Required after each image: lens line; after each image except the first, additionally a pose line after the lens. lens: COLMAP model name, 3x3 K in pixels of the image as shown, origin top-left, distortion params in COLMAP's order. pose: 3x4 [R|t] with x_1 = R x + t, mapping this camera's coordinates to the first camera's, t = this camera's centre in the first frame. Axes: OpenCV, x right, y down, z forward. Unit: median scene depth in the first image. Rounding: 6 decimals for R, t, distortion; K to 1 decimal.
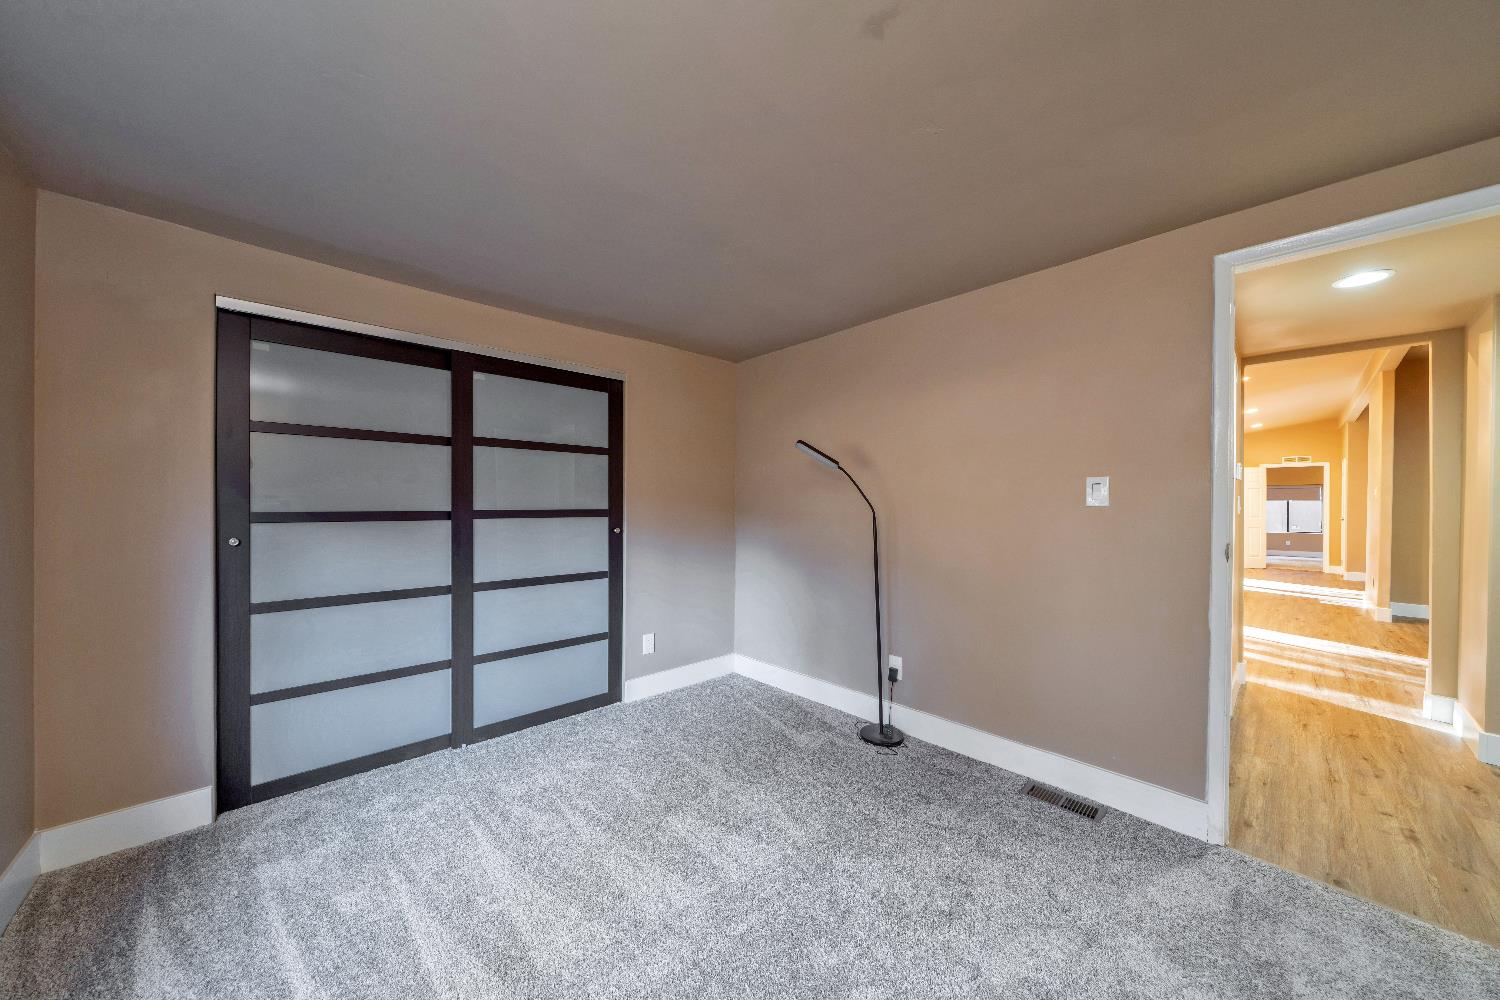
lens RADIAL K [[518.4, 0, 745.5], [0, 518.4, 507.5], [0, 0, 1]] dist [0.000484, -0.000021]
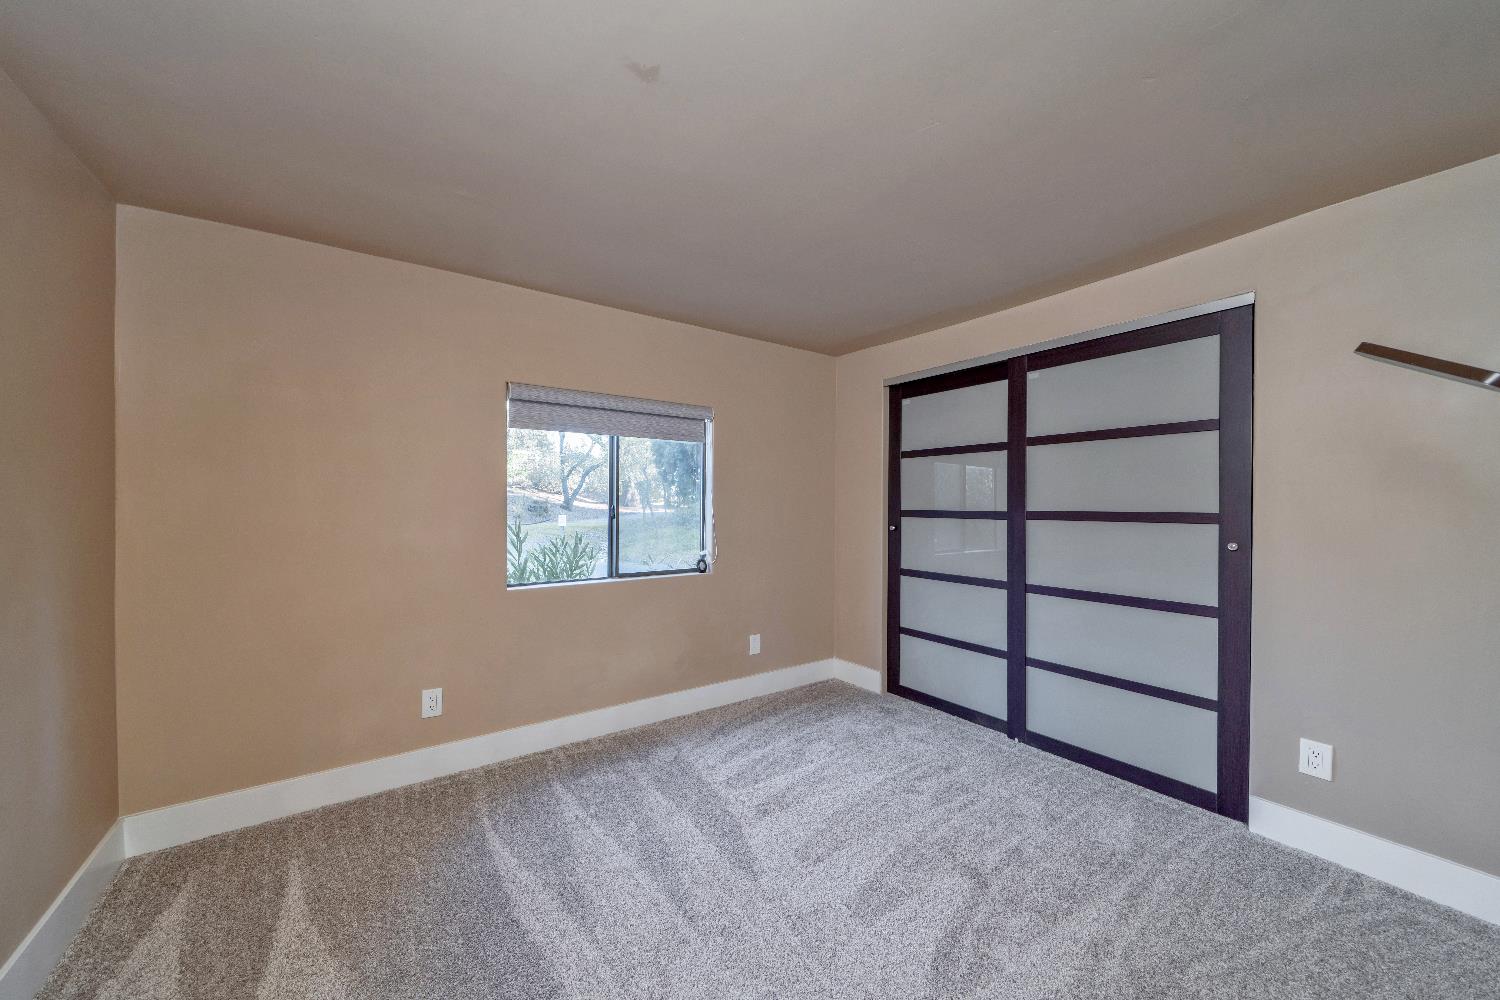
lens RADIAL K [[559.3, 0, 746.5], [0, 559.3, 499.2], [0, 0, 1]] dist [-0.000358, 0.000026]
pose [[-0.138464, -0.007170, -0.990341, 0.638192], [-0.008595, 0.999945, -0.006037, -0.005421], [0.990330, 0.007676, -0.138518, 0.629111]]
